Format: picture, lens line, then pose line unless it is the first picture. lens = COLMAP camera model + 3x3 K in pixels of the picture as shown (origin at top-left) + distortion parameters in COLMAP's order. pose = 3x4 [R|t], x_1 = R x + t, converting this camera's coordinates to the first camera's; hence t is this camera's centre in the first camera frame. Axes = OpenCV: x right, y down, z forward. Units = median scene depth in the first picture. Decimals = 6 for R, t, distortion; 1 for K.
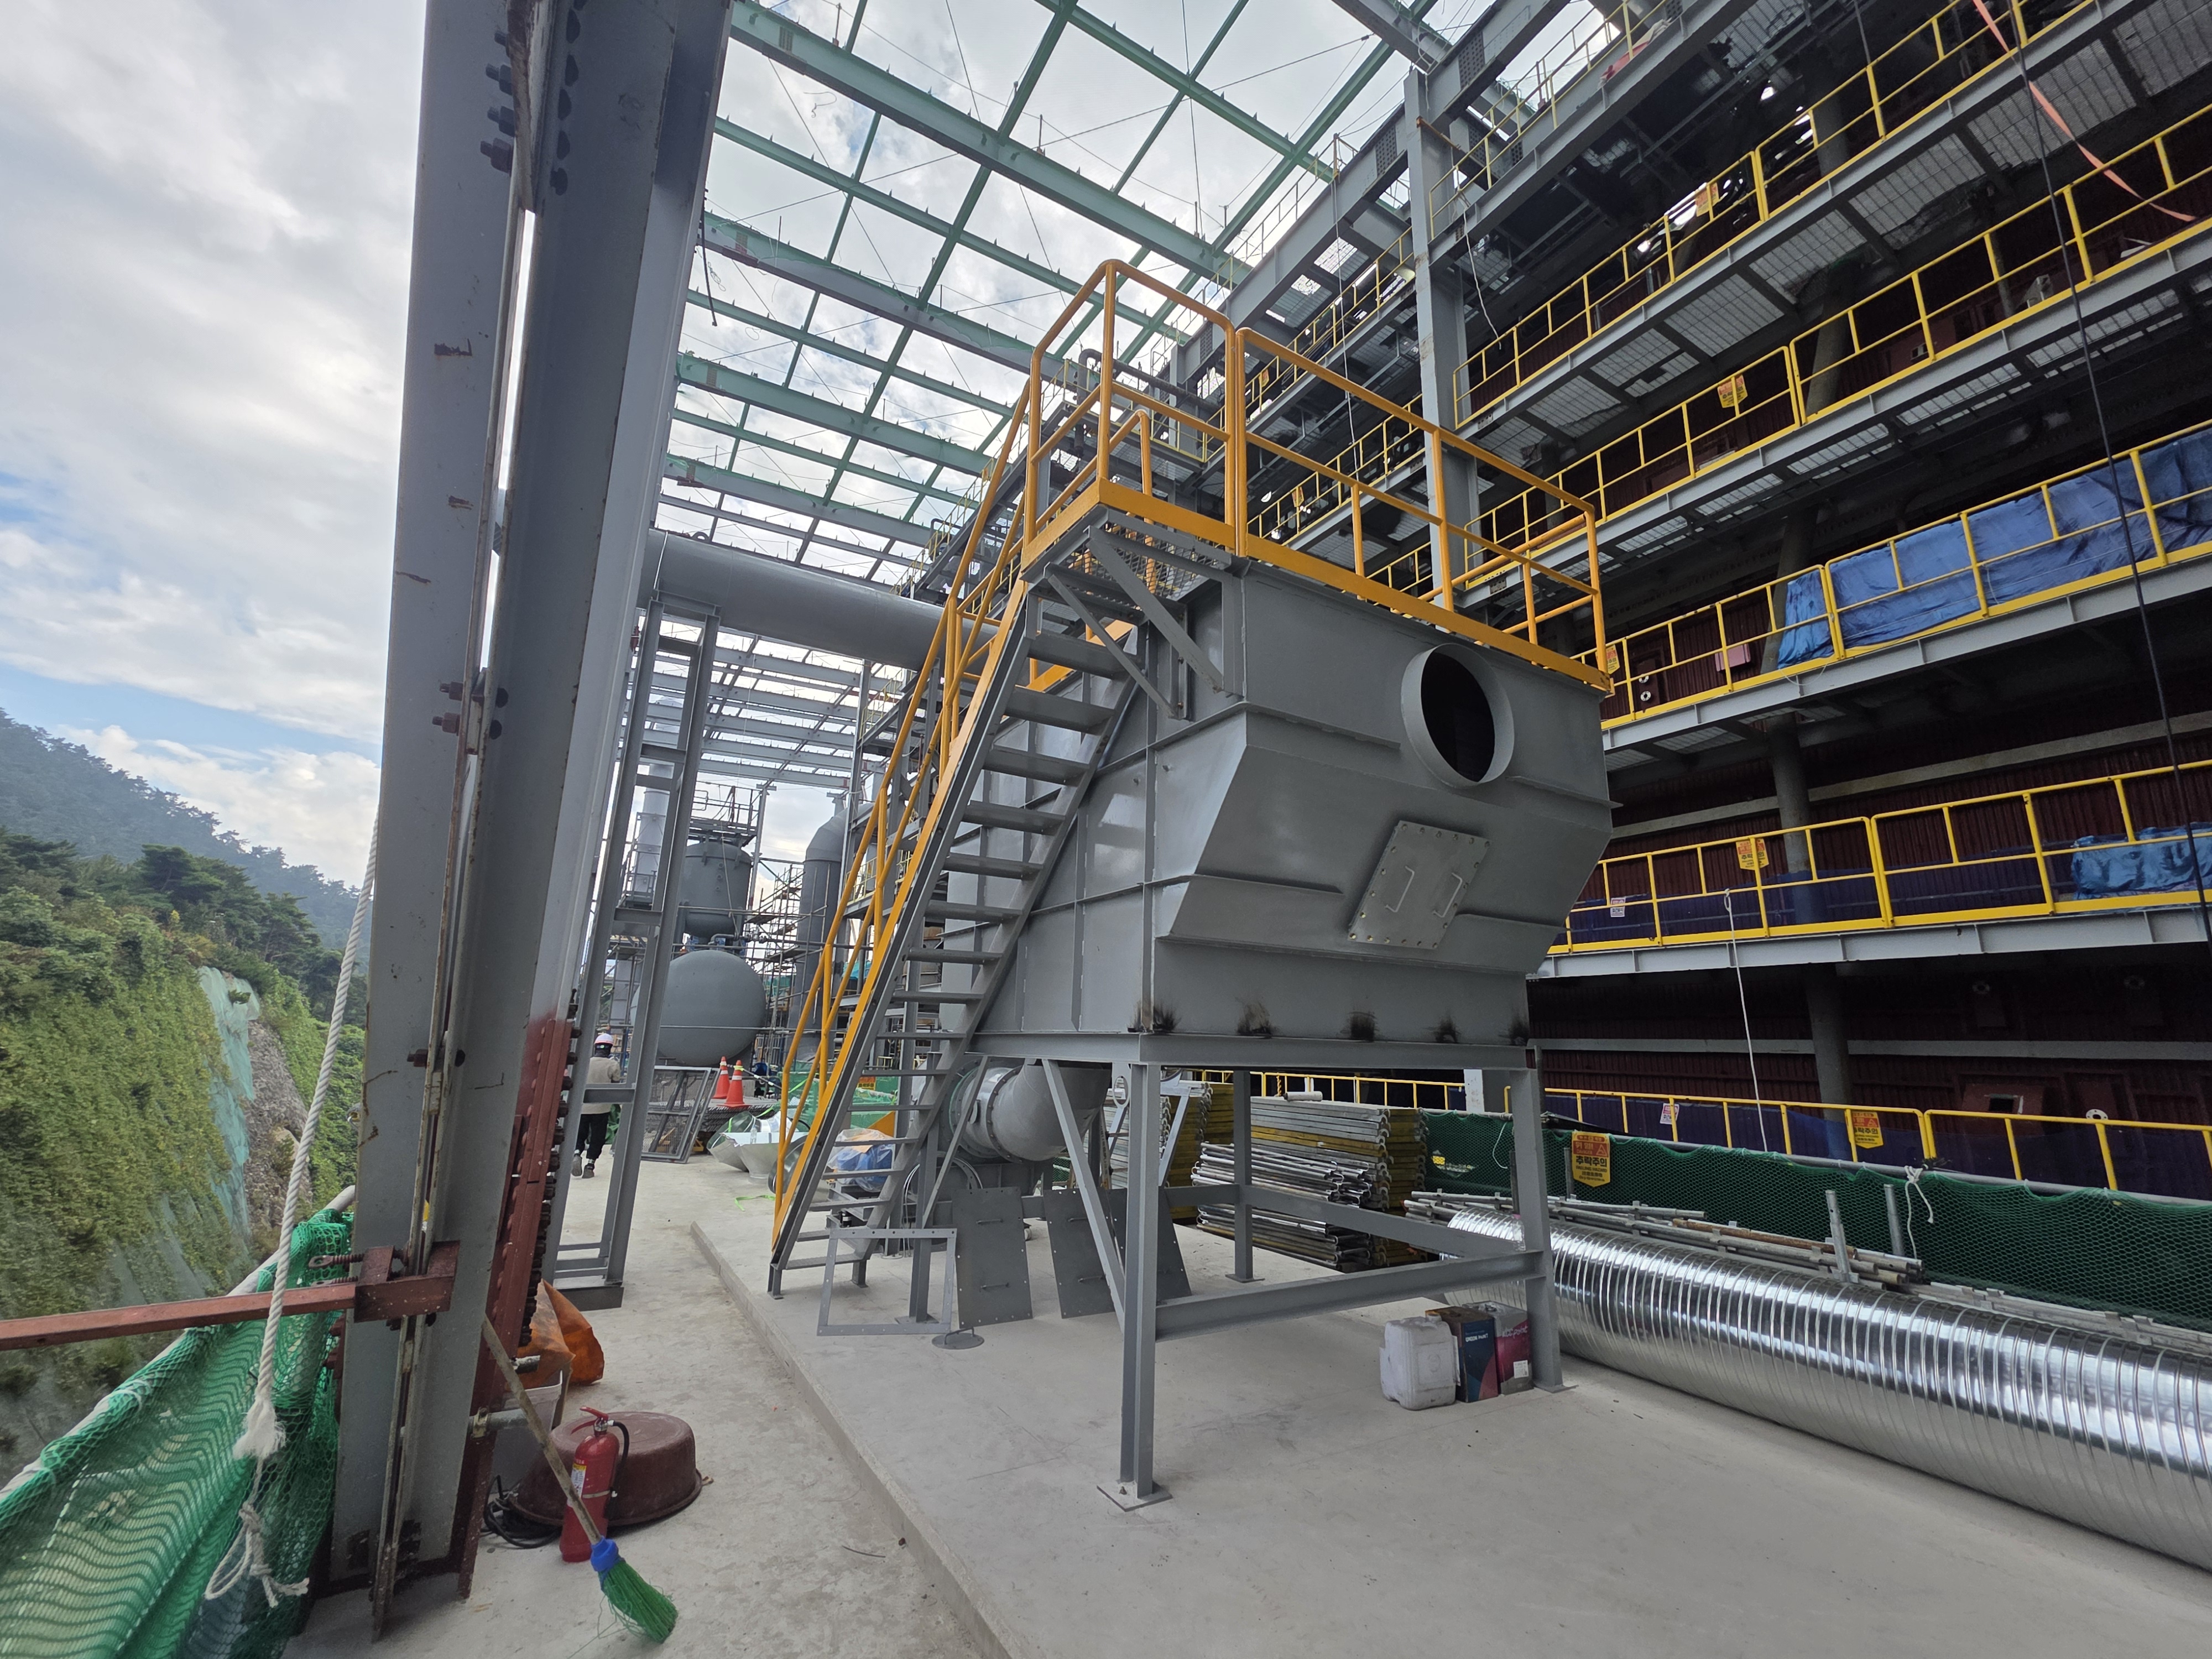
lens RADIAL K [[911.4, 0, 1113.0], [0, 911.4, 828.9], [0, 0, 1]] dist [-0.000466, 0.000727]
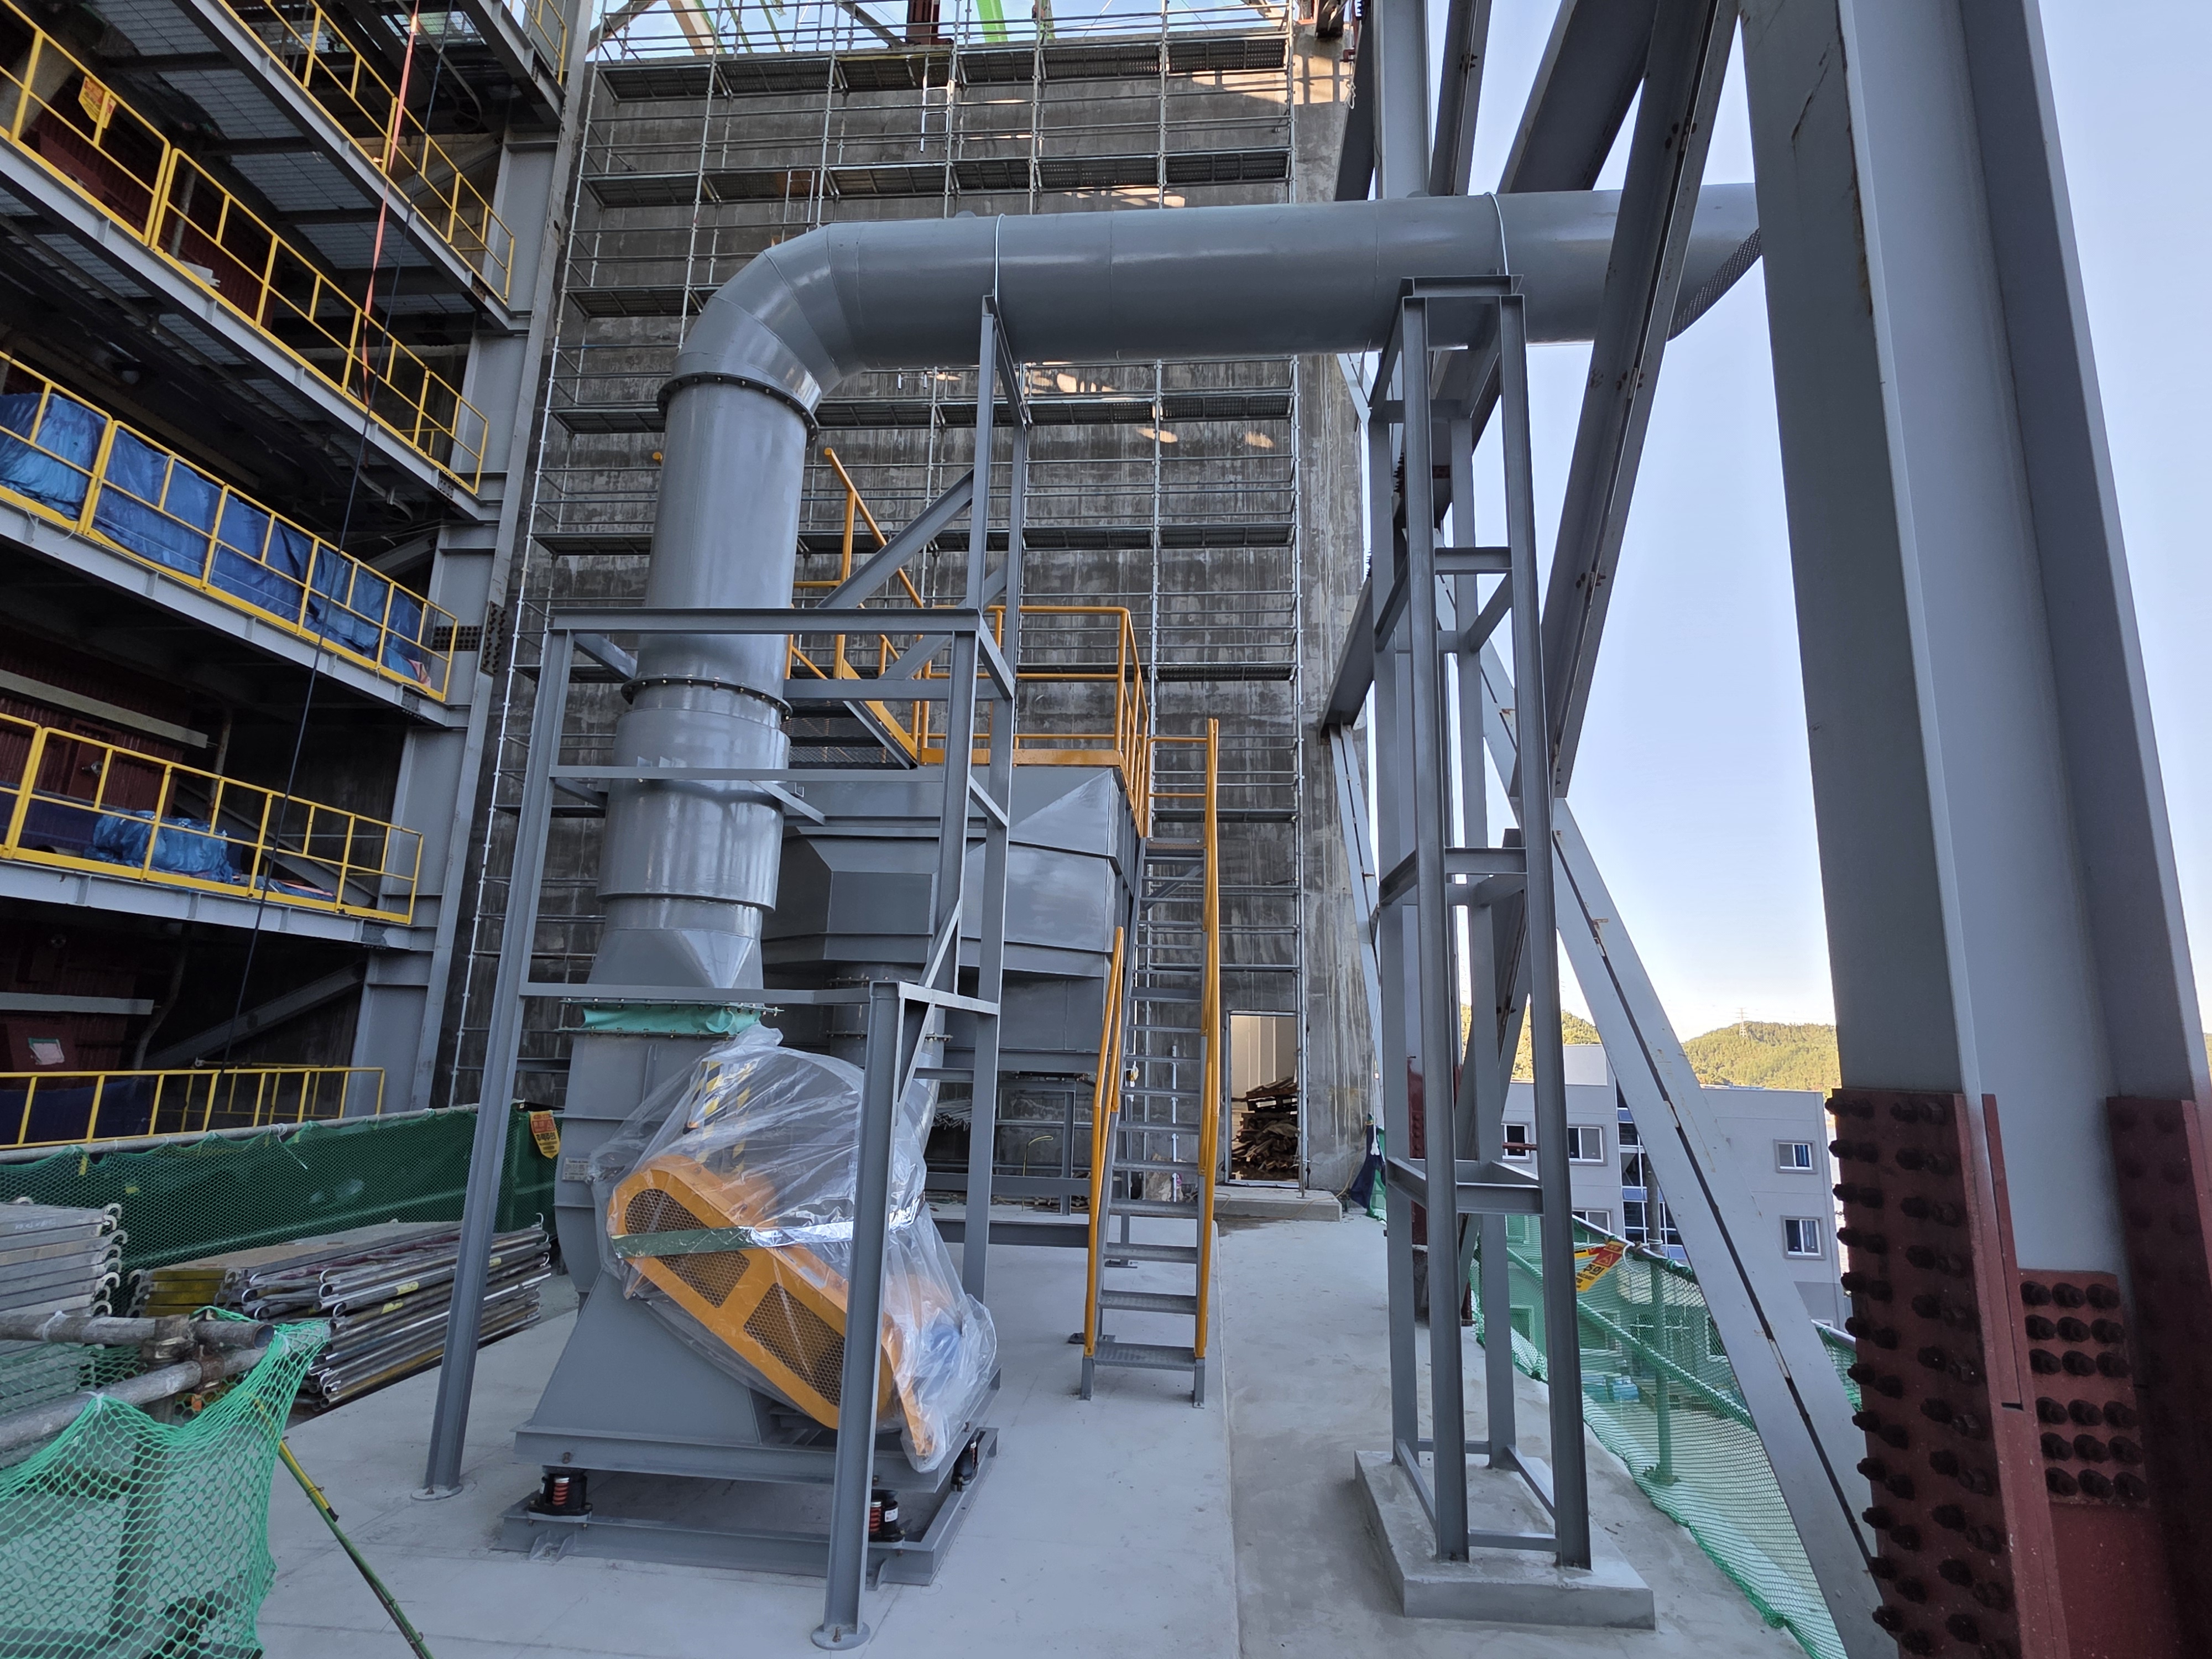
lens RADIAL K [[1103.9, 0, 1113.0], [0, 1103.9, 827.9], [0, 0, 1]] dist [0.000632, 0.000007]
pose [[-0.810182, 0.067342, 0.582297, -0.515767], [-0.187725, 0.911252, -0.366578, 0.246890], [-0.555305, -0.406307, -0.725638, 1.111015]]
